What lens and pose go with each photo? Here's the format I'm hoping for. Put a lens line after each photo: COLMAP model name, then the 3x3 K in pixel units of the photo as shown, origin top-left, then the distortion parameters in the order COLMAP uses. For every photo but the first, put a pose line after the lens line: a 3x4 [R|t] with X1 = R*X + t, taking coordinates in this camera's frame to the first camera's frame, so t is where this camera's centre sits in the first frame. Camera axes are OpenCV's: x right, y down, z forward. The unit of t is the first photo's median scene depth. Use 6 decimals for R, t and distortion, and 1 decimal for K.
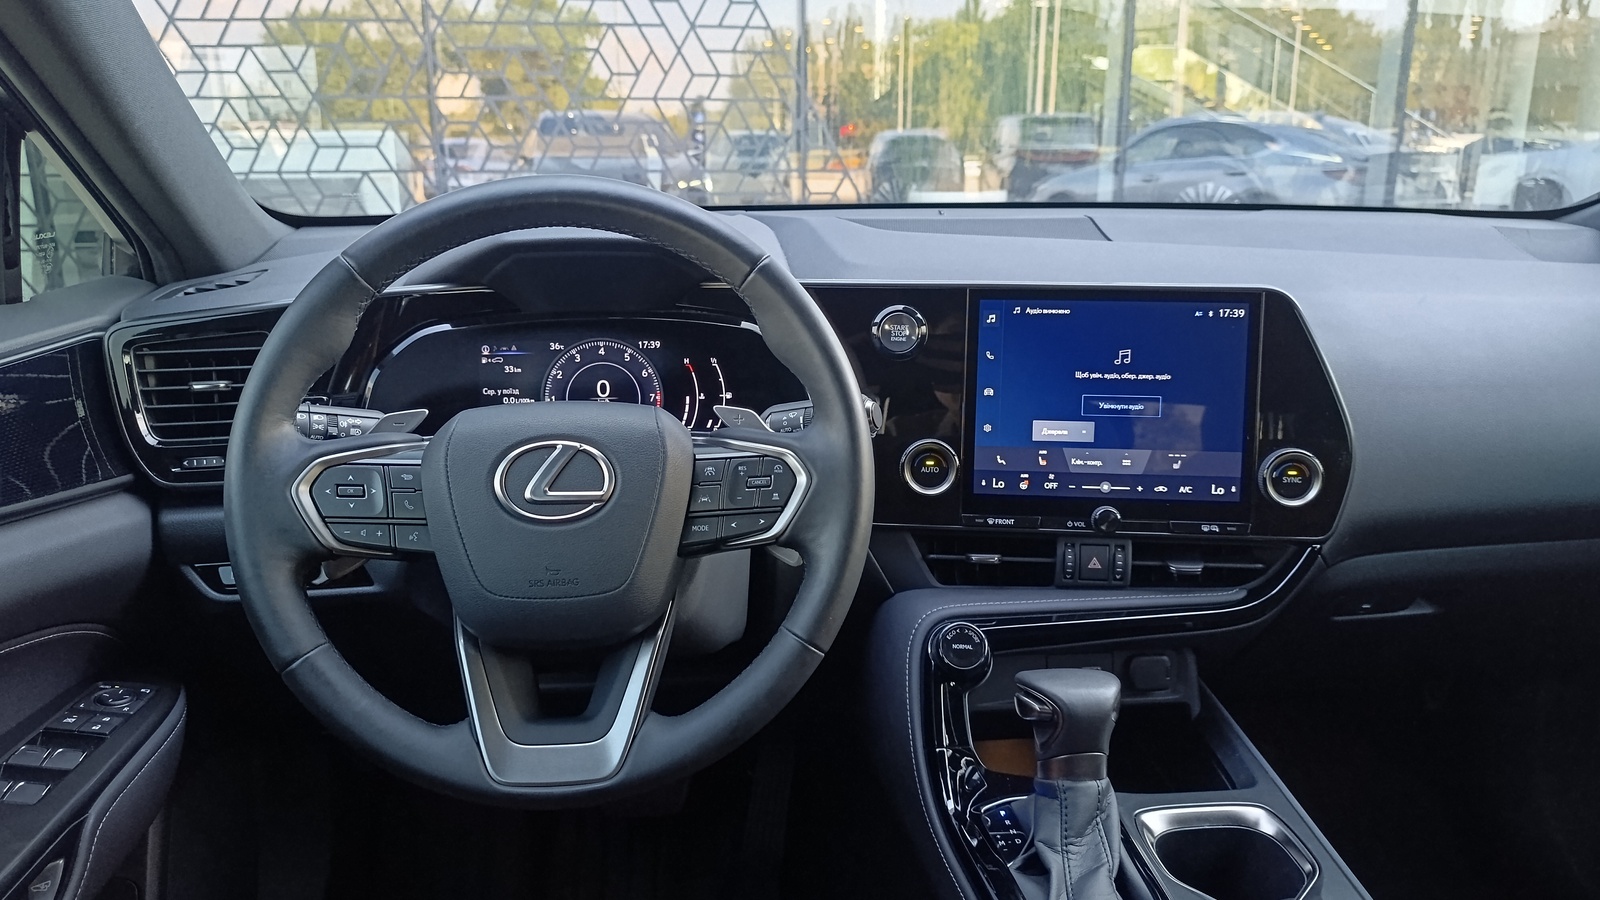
lens RADIAL K [[1125.4, 0, 804.1], [0, 1125.4, 452.2], [0, 0, 1]] dist [0.042962, -0.056631]
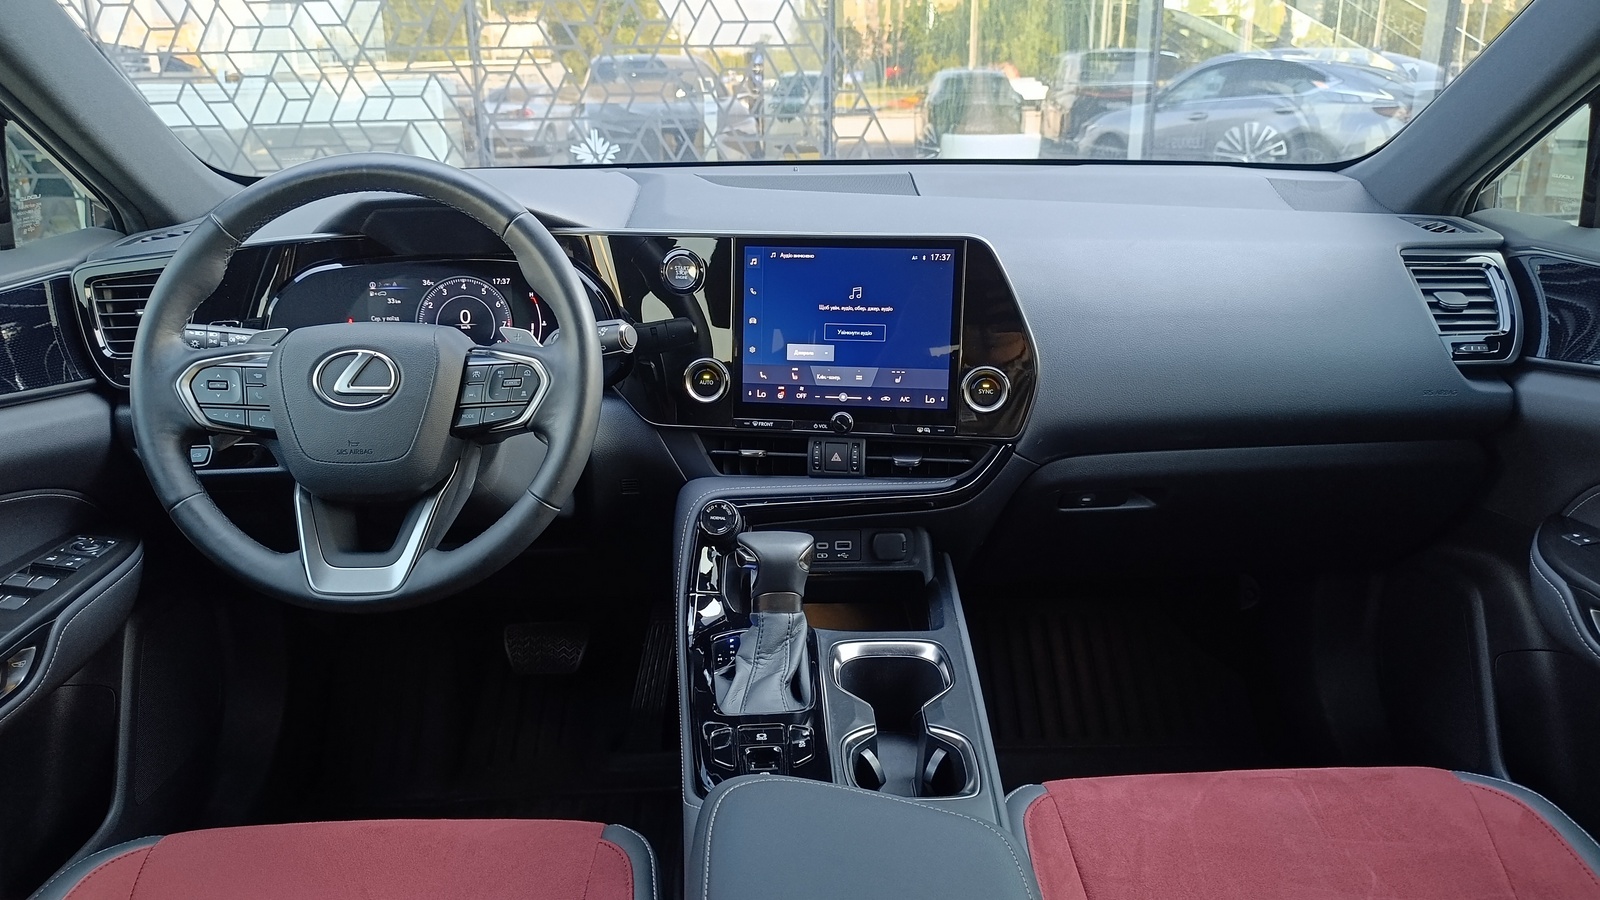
lens RADIAL K [[1125.4, 0, 802.4], [0, 1125.4, 459.8], [0, 0, 1]] dist [0.042962, -0.056631]
pose [[0.997539, 0.012212, -0.069042, 0.313958], [-0.008288, 0.998349, 0.056838, 0.030533], [0.069622, -0.056126, 0.995993, -0.260425]]
